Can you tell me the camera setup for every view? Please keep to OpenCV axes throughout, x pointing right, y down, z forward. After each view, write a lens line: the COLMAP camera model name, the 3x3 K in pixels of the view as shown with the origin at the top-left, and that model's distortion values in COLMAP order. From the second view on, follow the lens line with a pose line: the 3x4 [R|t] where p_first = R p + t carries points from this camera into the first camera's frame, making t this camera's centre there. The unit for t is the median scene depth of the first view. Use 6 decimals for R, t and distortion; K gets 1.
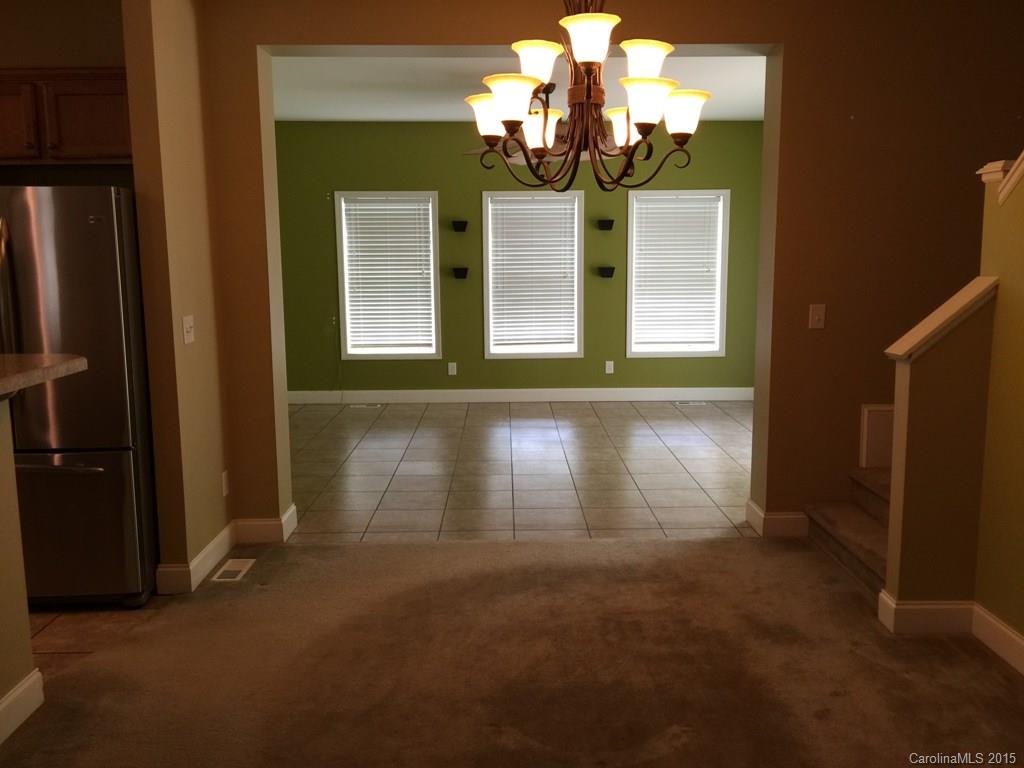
lens RADIAL K [[862.6, 0, 520.5], [0, 862.6, 385.2], [0, 0, 1]] dist [0.045381, -0.070290]
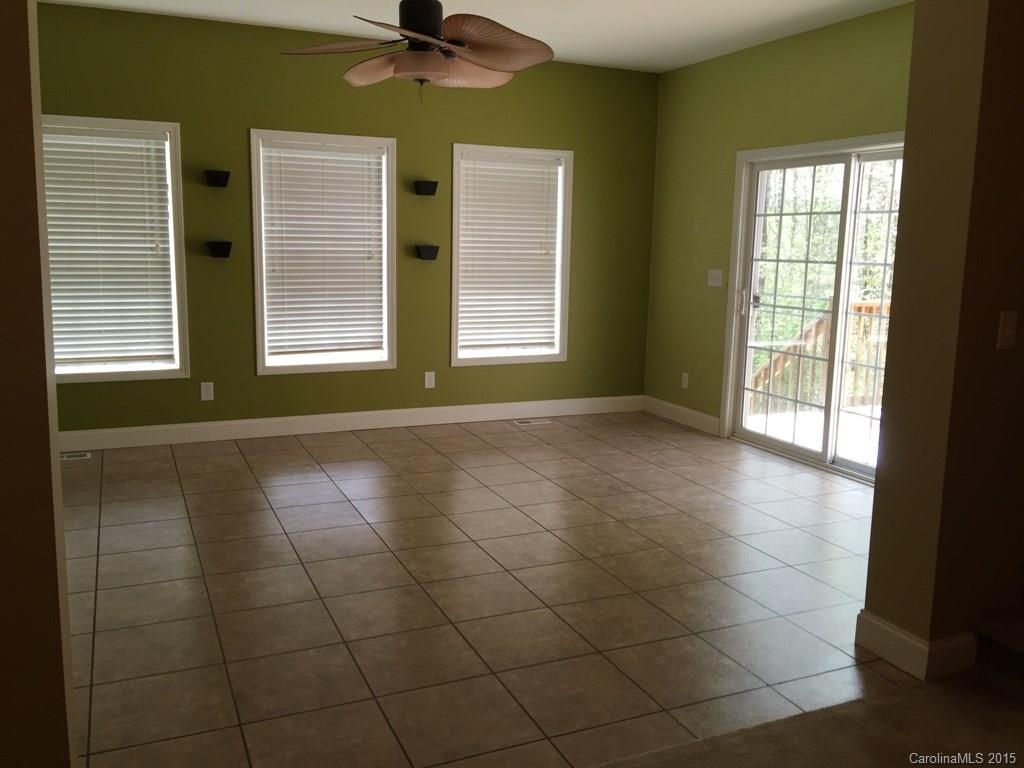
lens RADIAL K [[862.6, 0, 512.6], [0, 862.6, 377.6], [0, 0, 1]] dist [0.045381, -0.070290]
pose [[0.919405, -0.037854, 0.391486, -0.125829], [0.032626, 0.999268, 0.019999, -0.036160], [-0.391956, -0.005615, 0.919967, 0.289367]]
